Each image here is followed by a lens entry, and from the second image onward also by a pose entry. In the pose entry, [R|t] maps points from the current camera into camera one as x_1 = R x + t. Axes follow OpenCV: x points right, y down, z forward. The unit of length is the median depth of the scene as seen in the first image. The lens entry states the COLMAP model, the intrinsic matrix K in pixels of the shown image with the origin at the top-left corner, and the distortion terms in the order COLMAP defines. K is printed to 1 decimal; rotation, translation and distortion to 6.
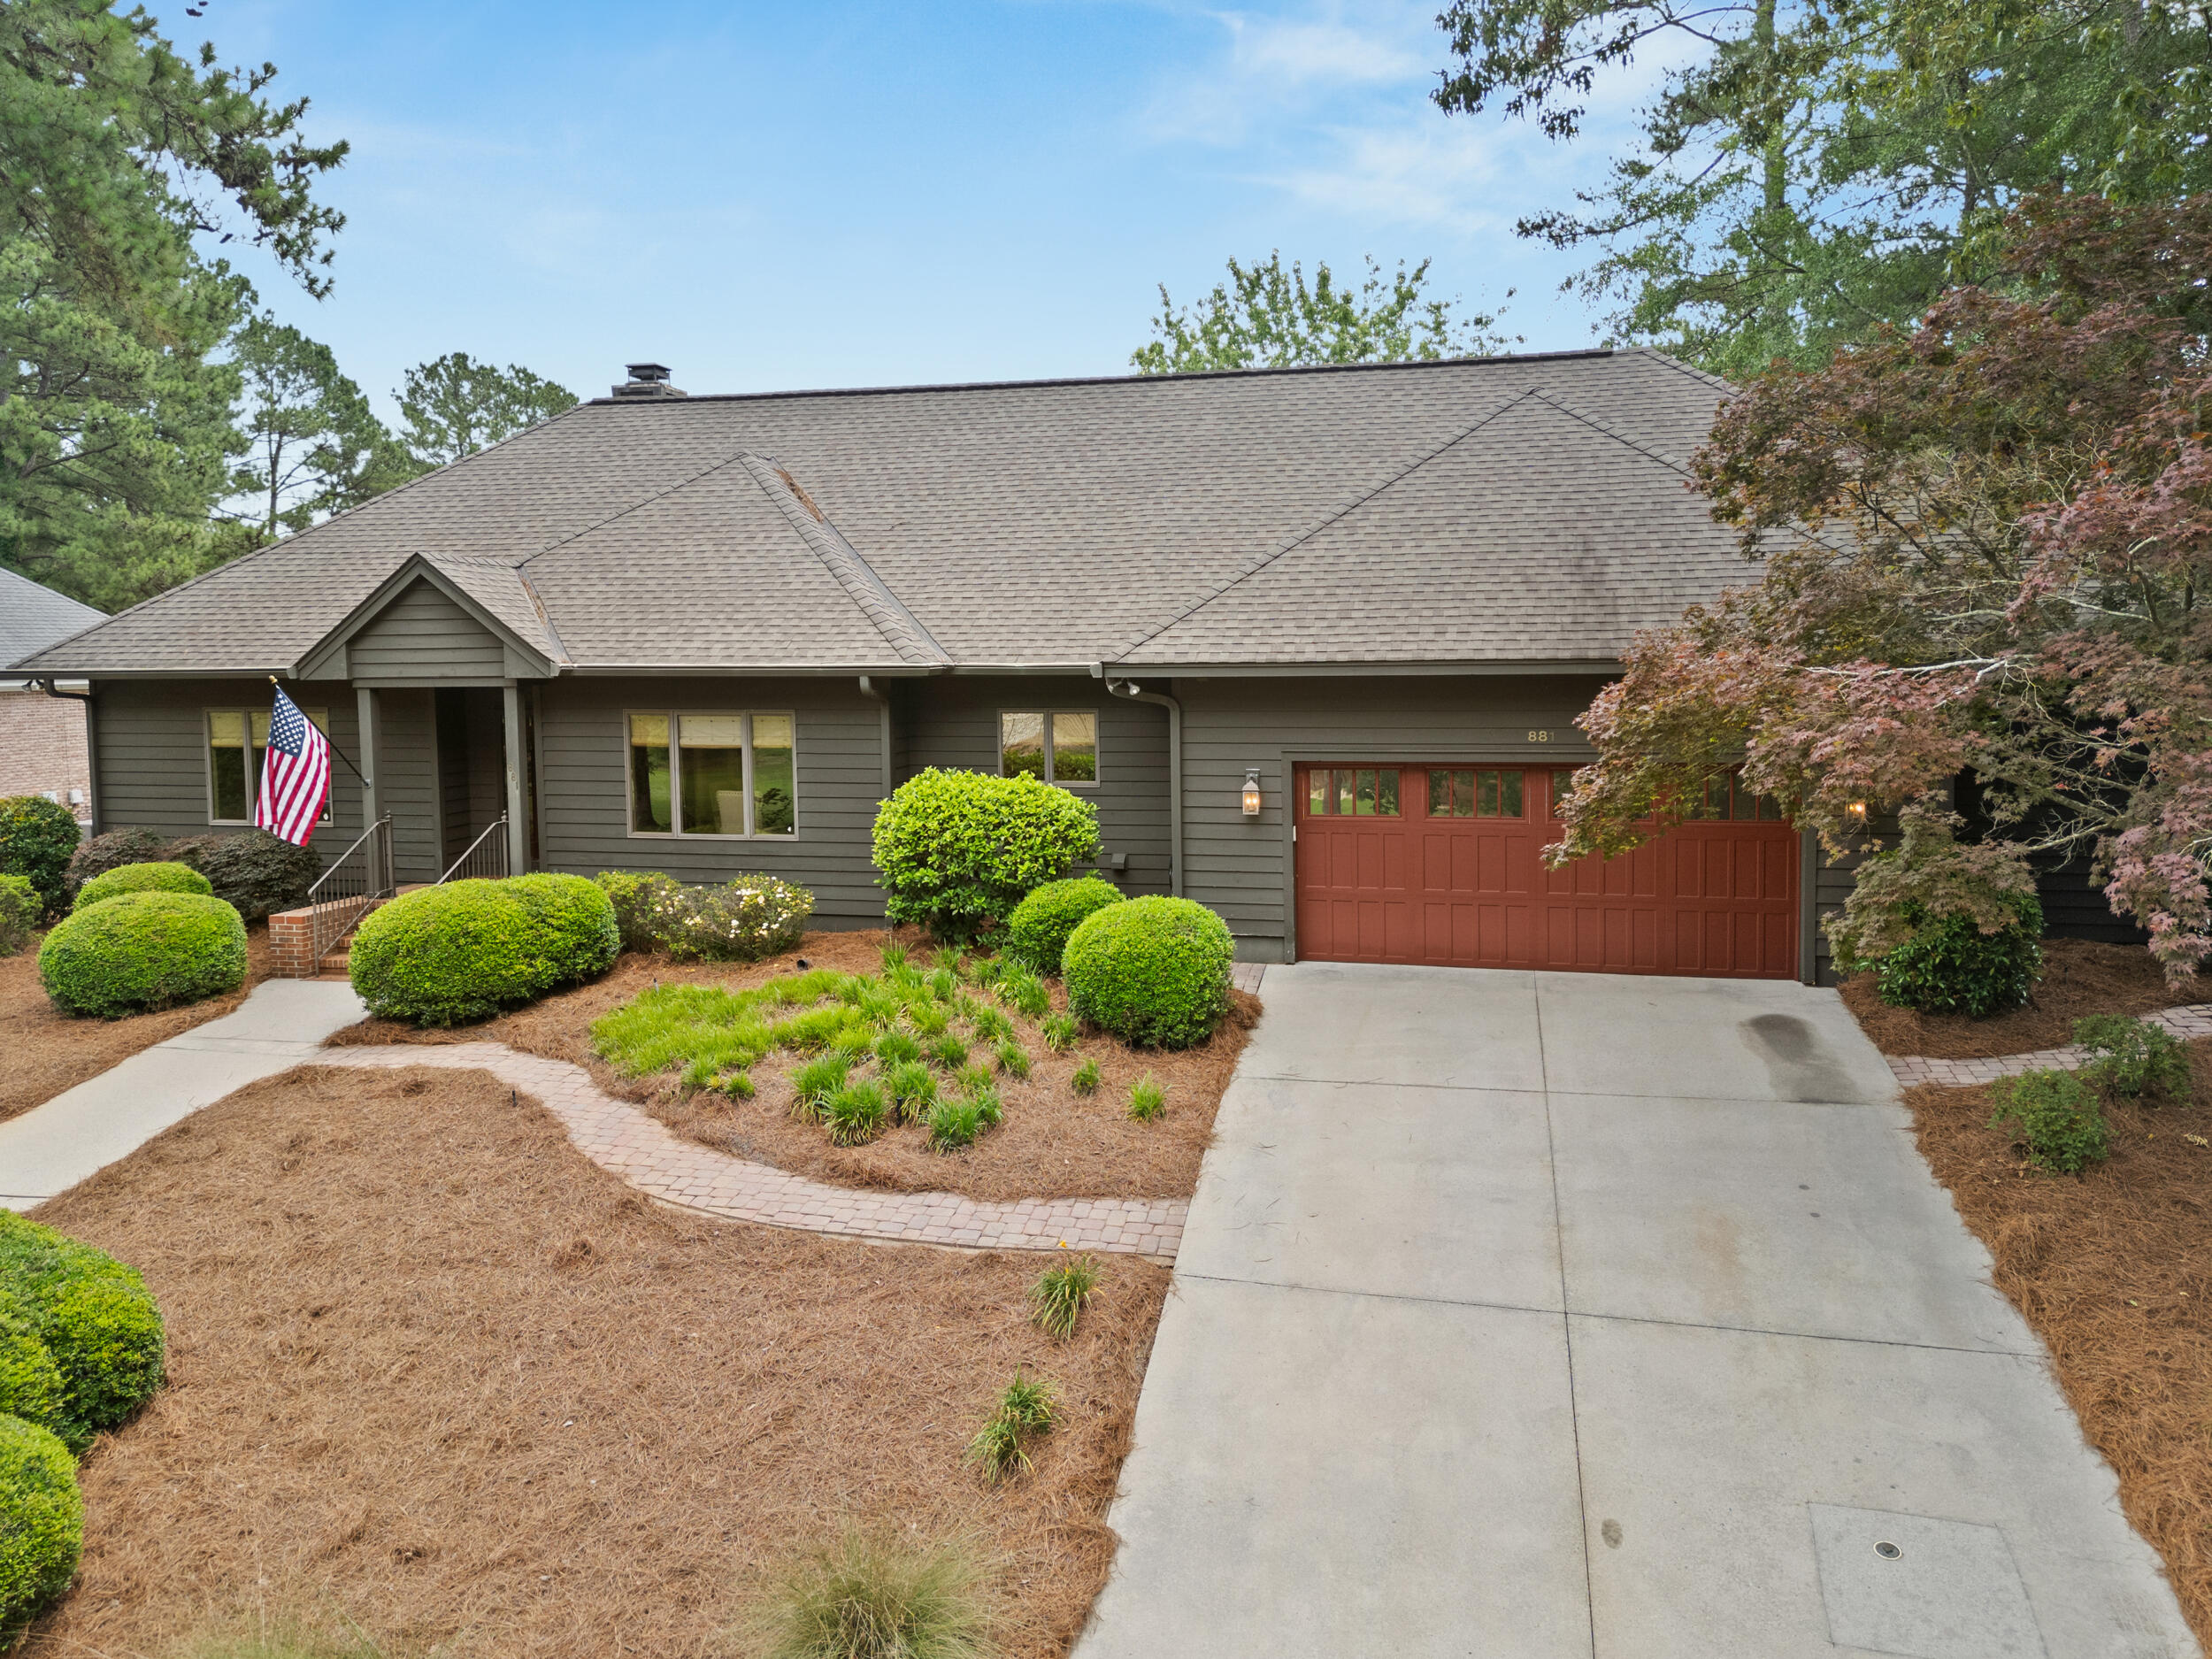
lens RADIAL K [[1637.9, 0, 1093.0], [0, 1637.9, 749.4], [0, 0, 1]] dist [0.097583, -0.150852]
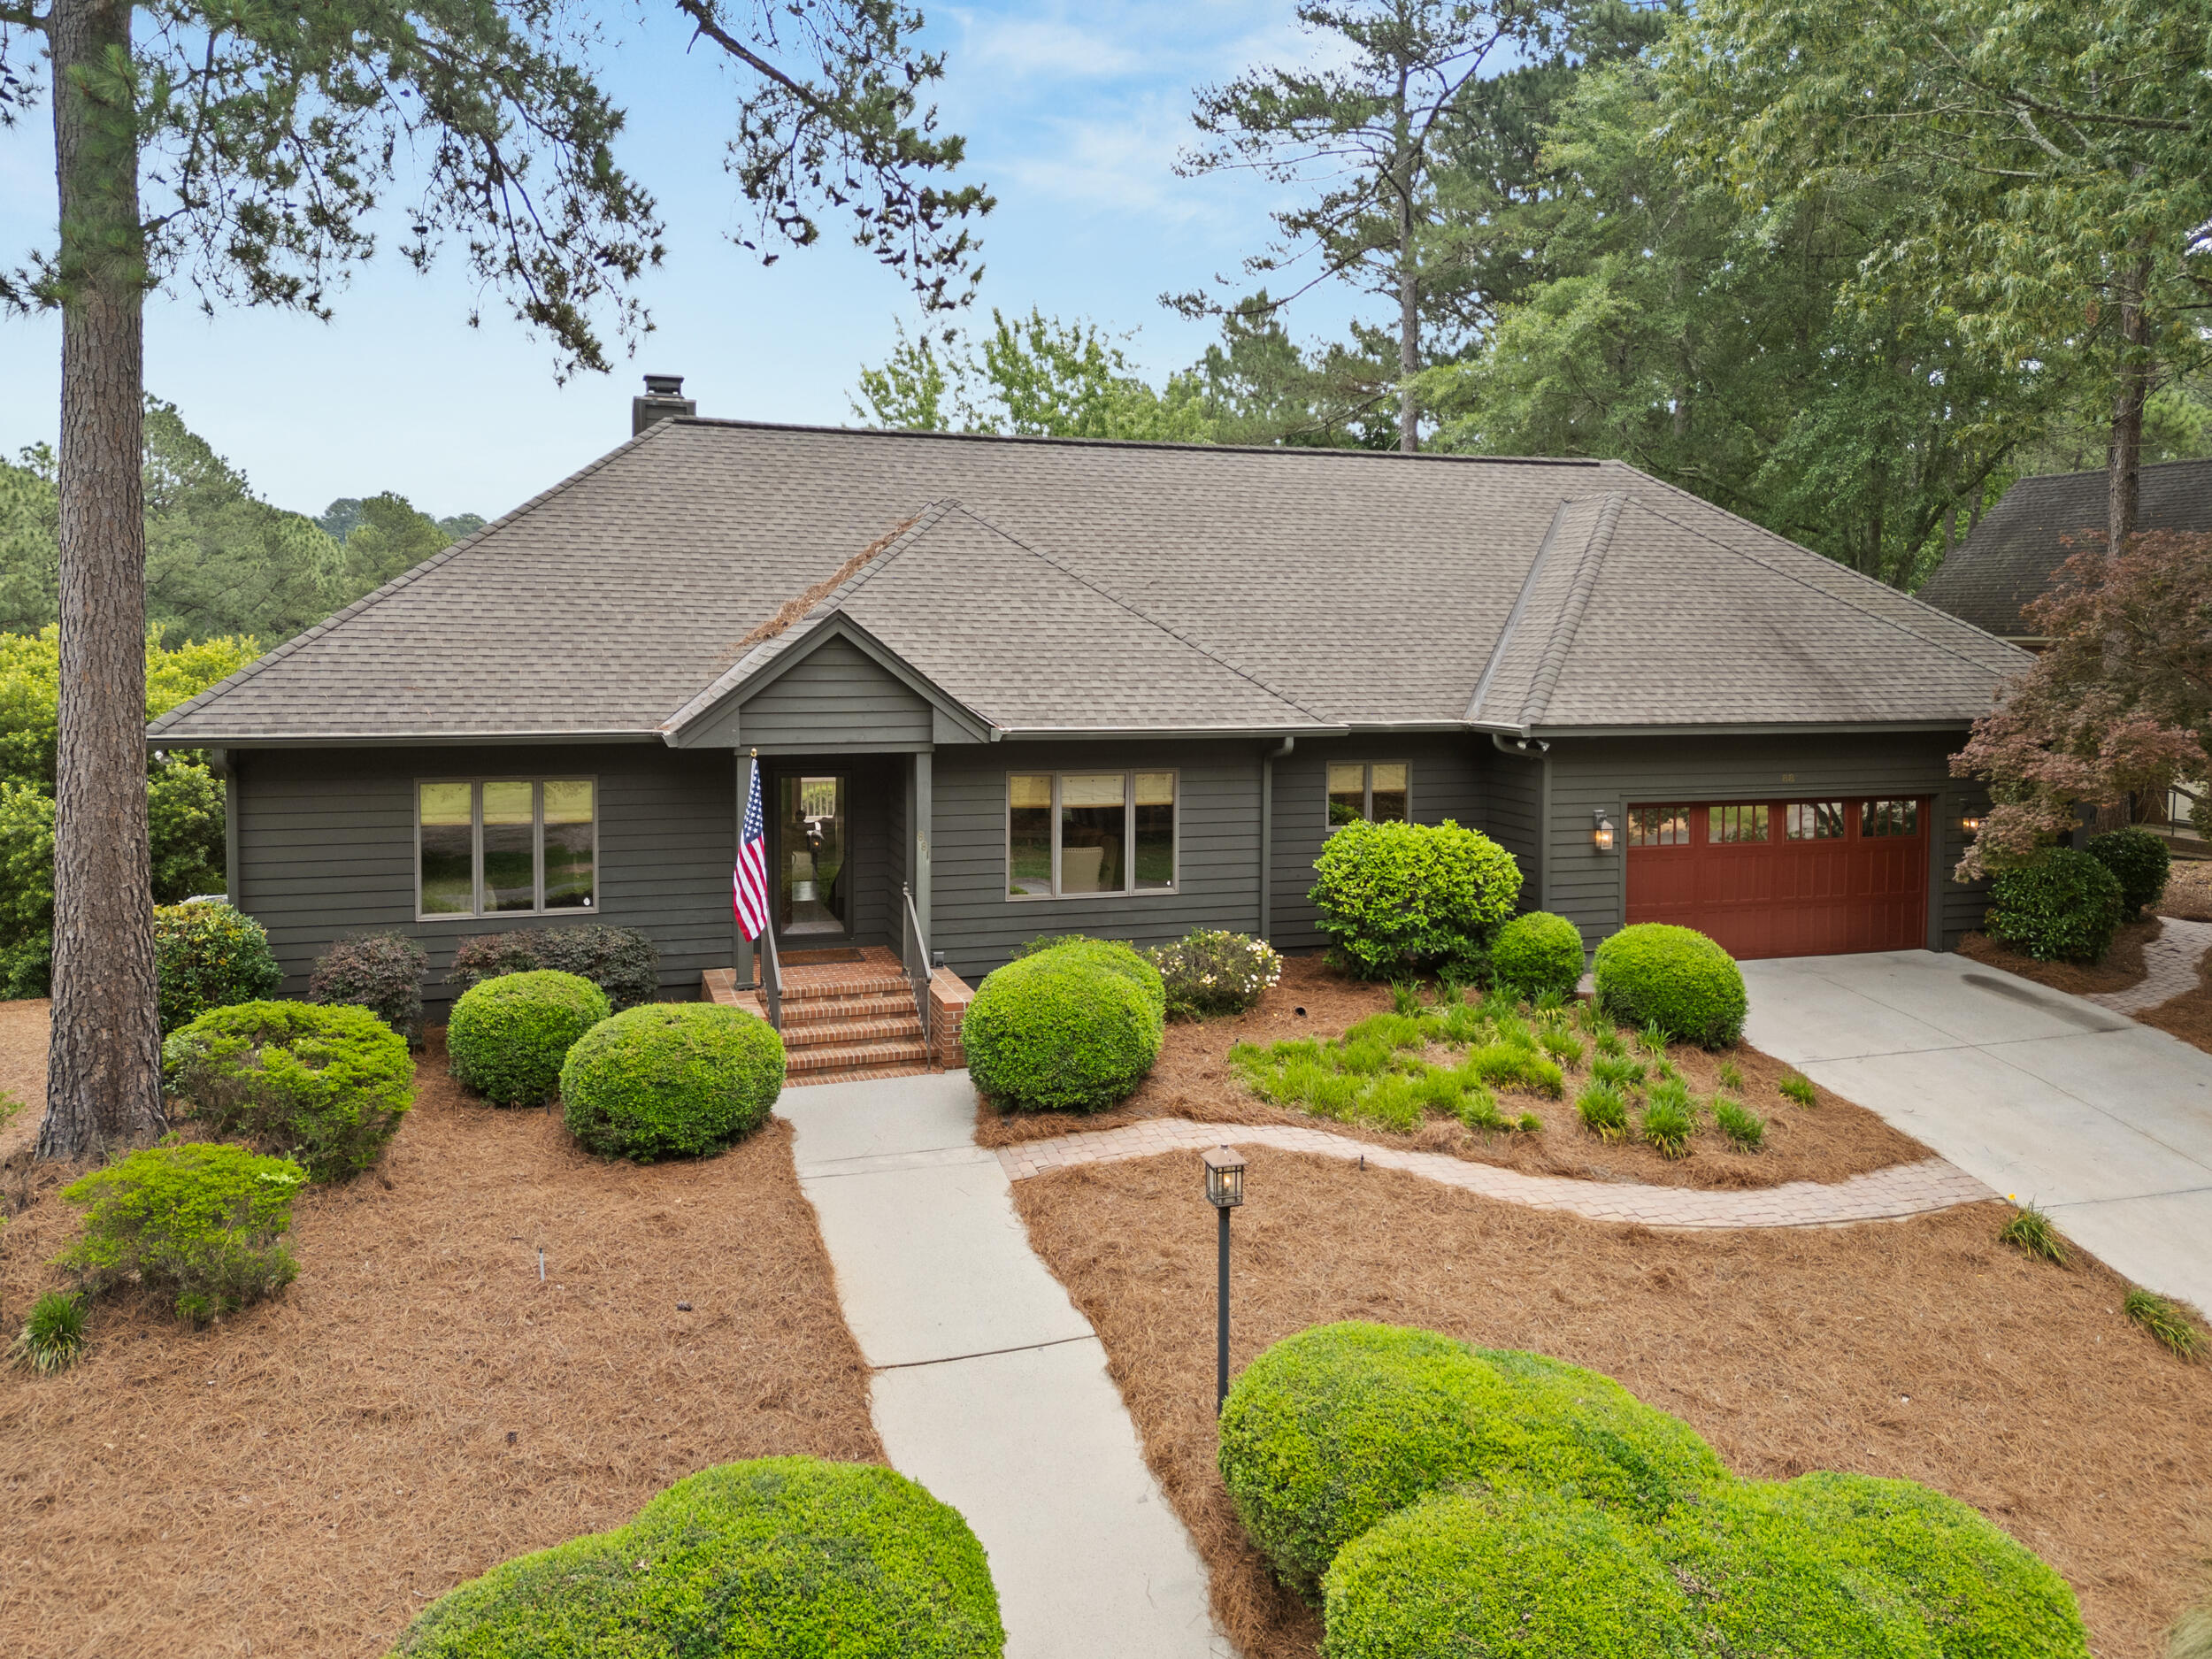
lens RADIAL K [[1637.9, 0, 1093.0], [0, 1637.9, 749.4], [0, 0, 1]] dist [0.097583, -0.150852]
pose [[0.851779, -0.021931, 0.523443, -0.772573], [0.018861, 0.999759, 0.011194, -0.048599], [-0.523562, 0.000338, 0.851987, 0.149873]]
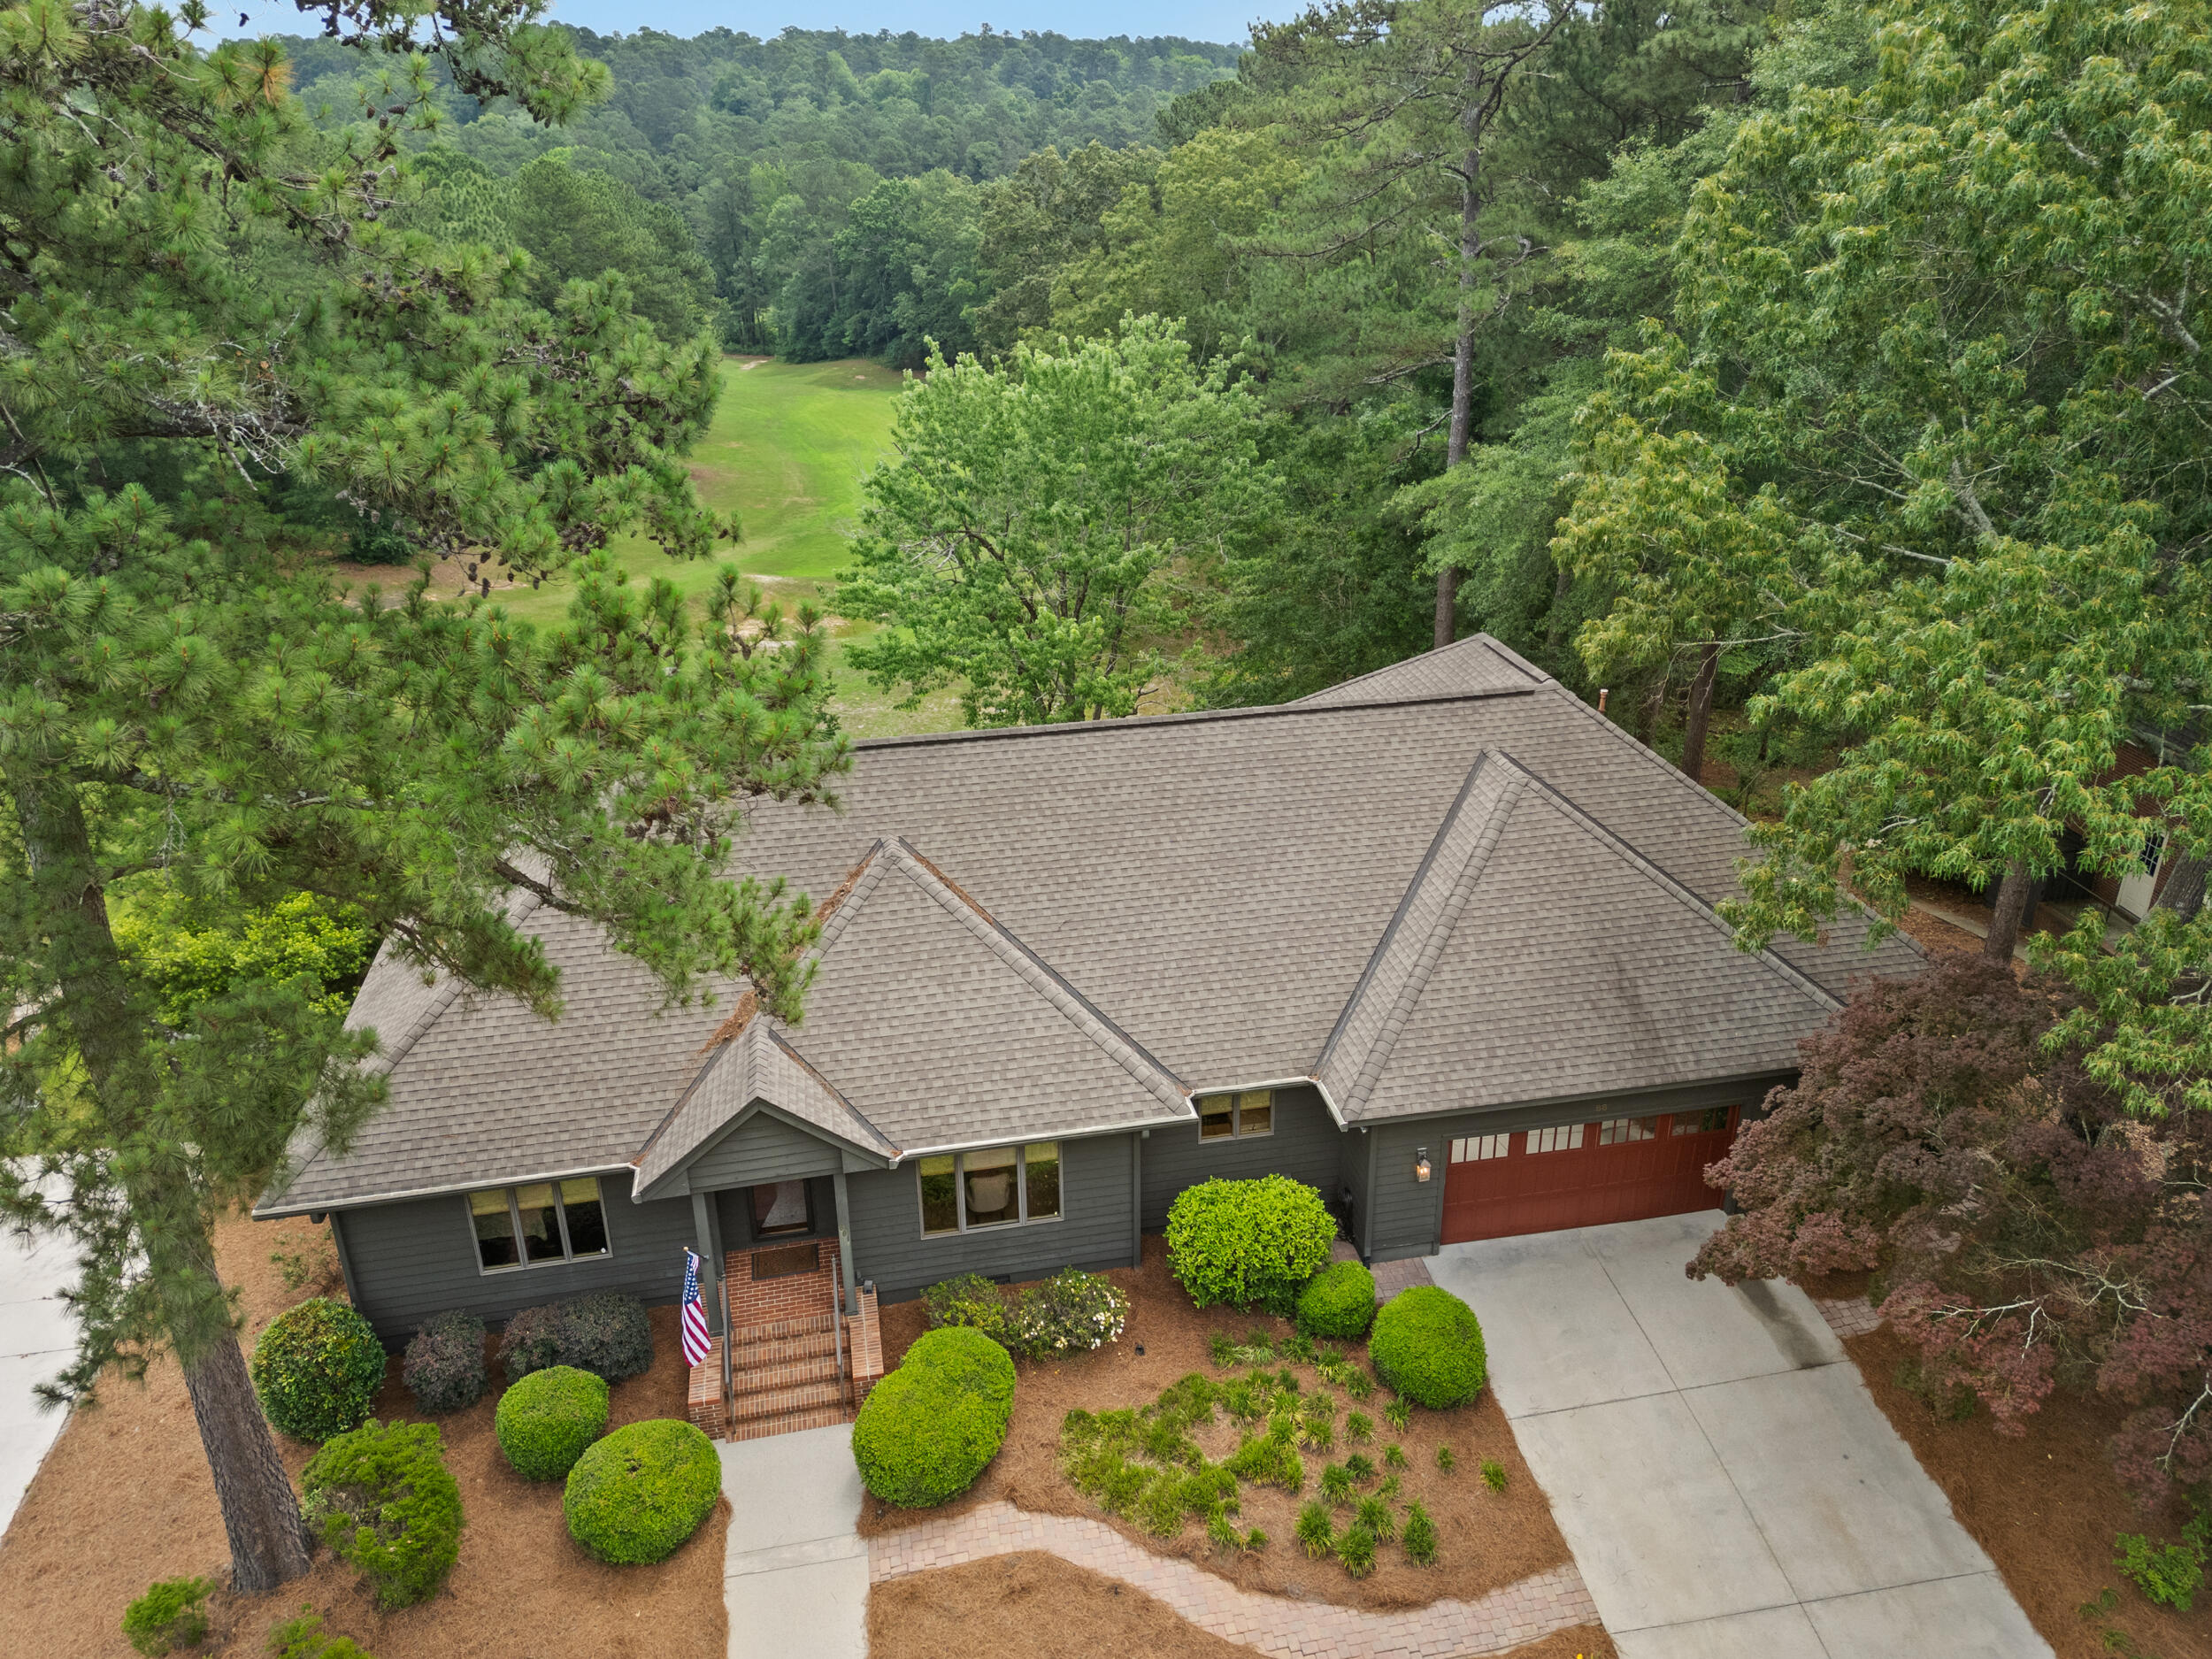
lens RADIAL K [[1613.8, 0, 1106.0], [0, 1613.8, 829.5], [0, 0, 1]] dist [0.056465, -0.096759]
pose [[0.908436, -0.173475, 0.380330, -0.589141], [0.026423, 0.931837, 0.361914, -0.701218], [-0.417189, -0.318727, 0.851098, -0.005317]]
